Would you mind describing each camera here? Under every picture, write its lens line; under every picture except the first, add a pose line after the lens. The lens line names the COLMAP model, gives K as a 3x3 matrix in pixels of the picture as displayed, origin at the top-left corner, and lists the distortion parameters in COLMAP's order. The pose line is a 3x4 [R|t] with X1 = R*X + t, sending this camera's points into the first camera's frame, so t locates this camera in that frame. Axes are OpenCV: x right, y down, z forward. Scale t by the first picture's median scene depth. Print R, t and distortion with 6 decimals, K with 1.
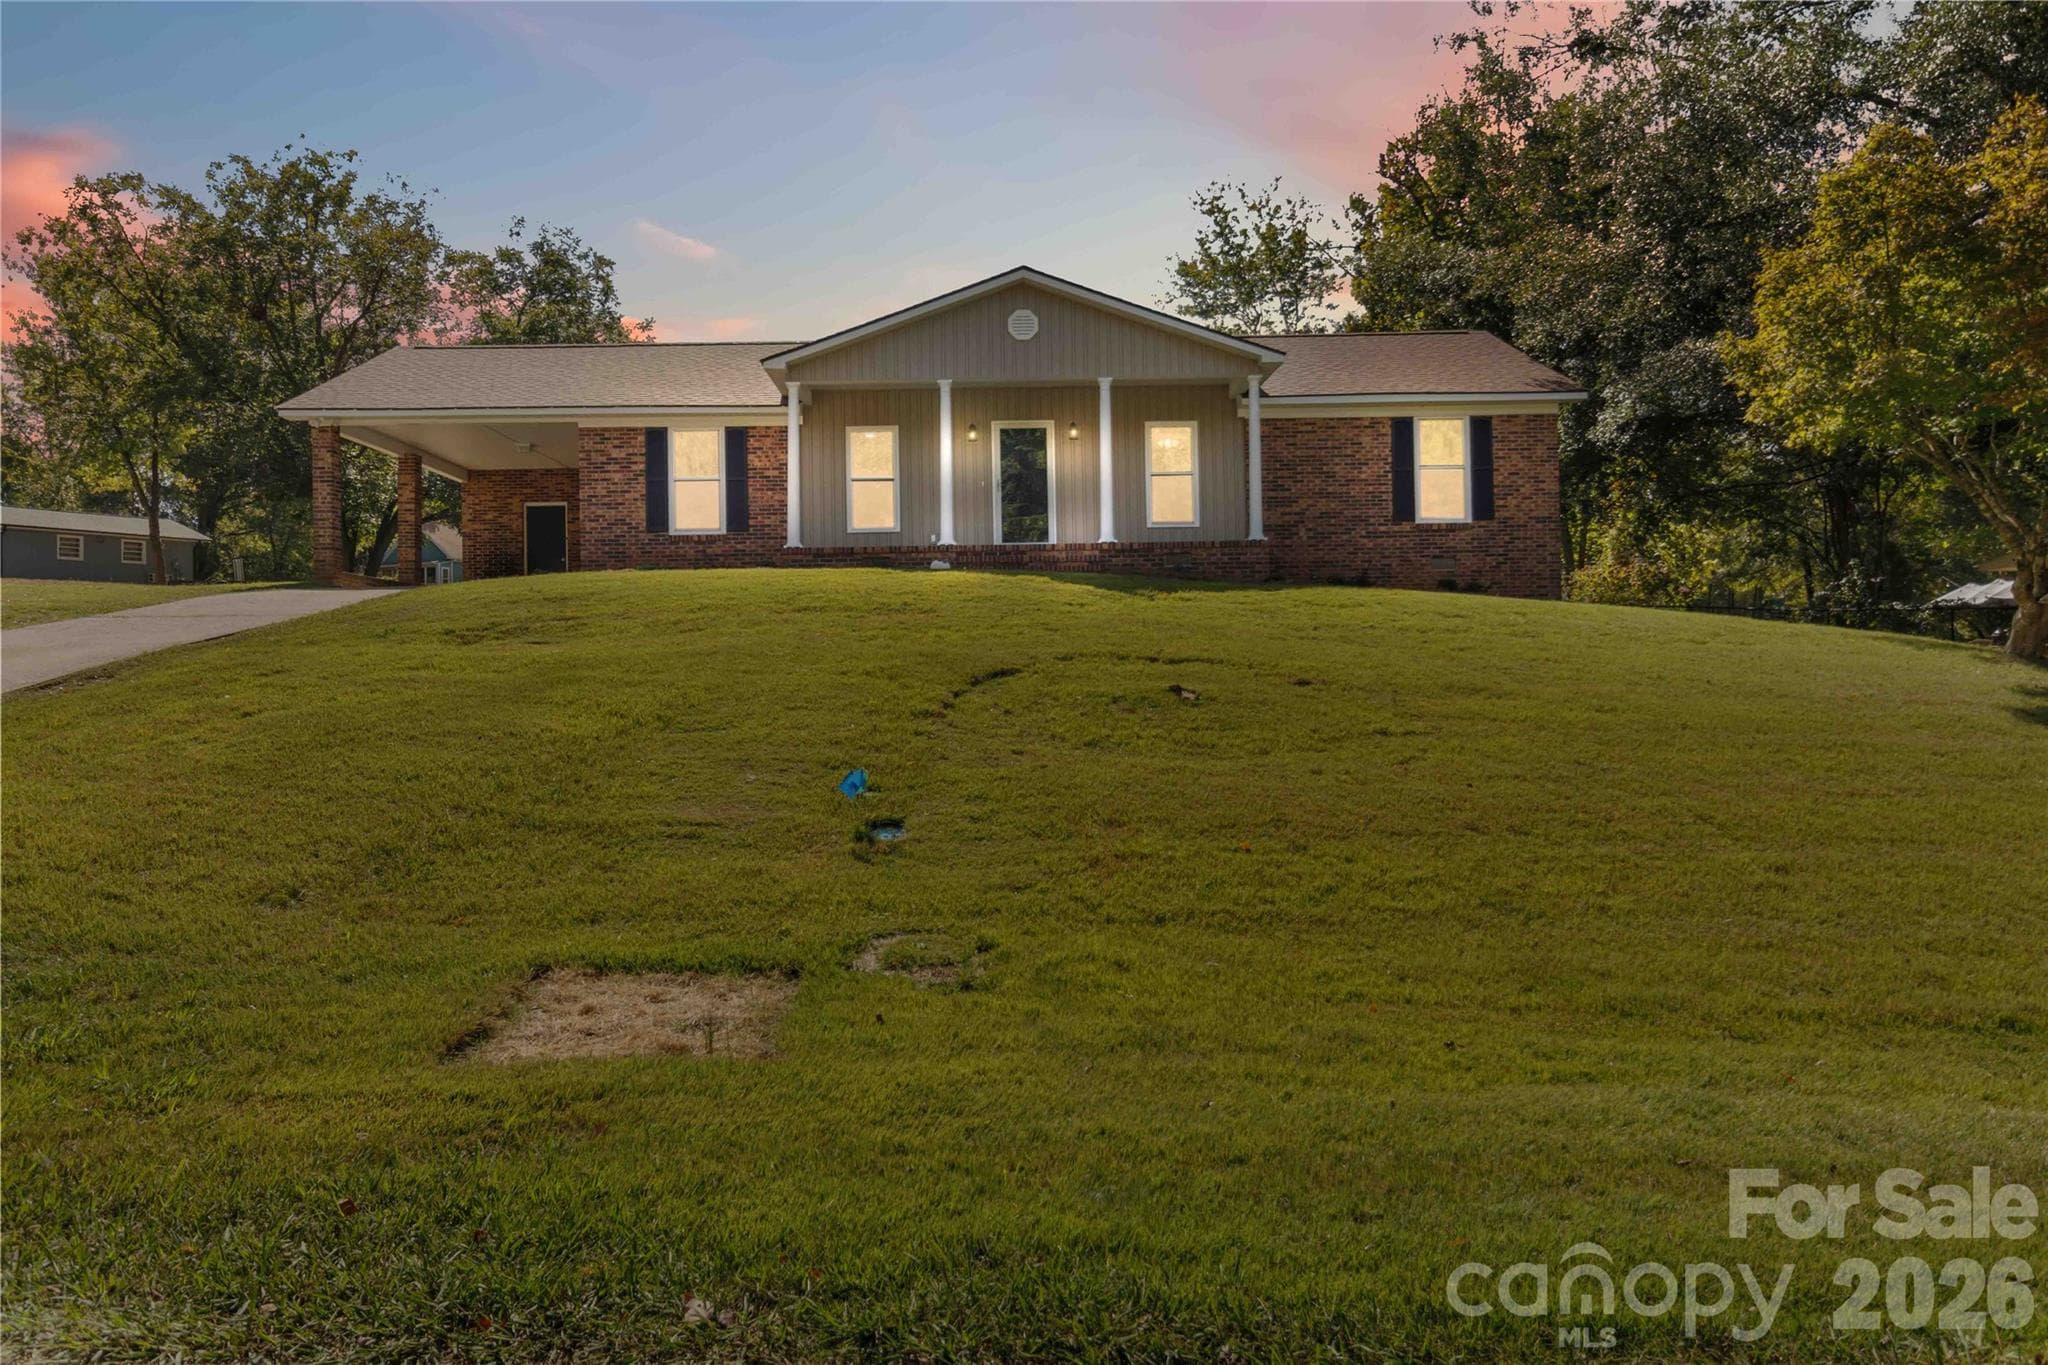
lens RADIAL K [[1330.4, 0, 1009.4], [0, 1330.4, 686.0], [0, 0, 1]] dist [-0.021659, 0.013329]
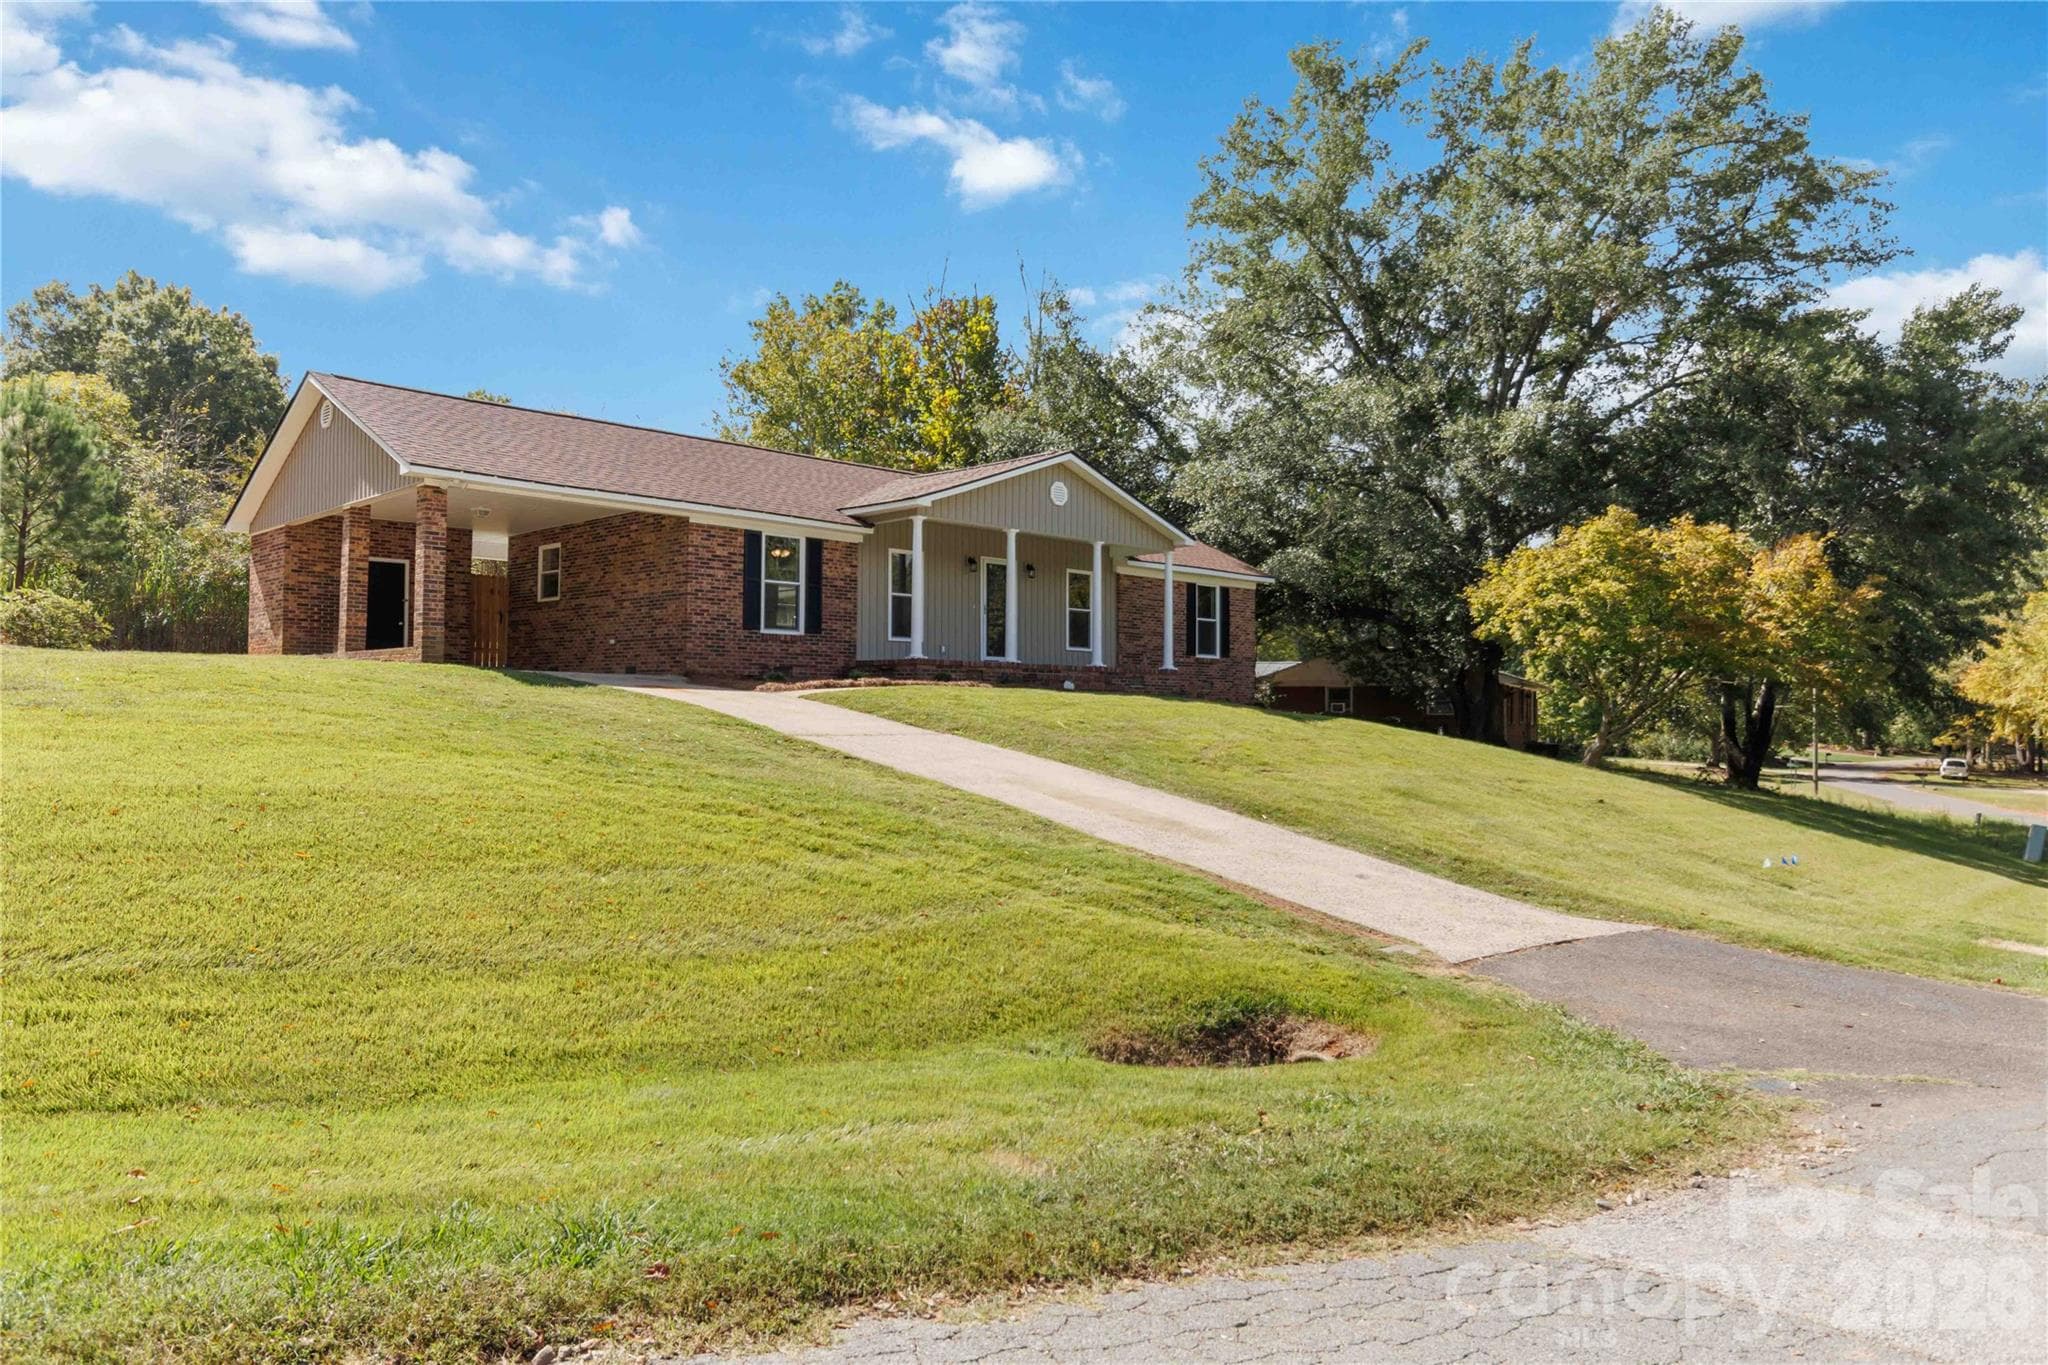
lens RADIAL K [[1330.4, 0, 1042.7], [0, 1330.4, 685.3], [0, 0, 1]] dist [-0.021659, 0.013329]
pose [[0.716290, 0.037707, 0.696784, -0.833497], [-0.029866, 0.999281, -0.023375, -0.054238], [-0.697164, -0.004066, 0.716900, 0.083332]]
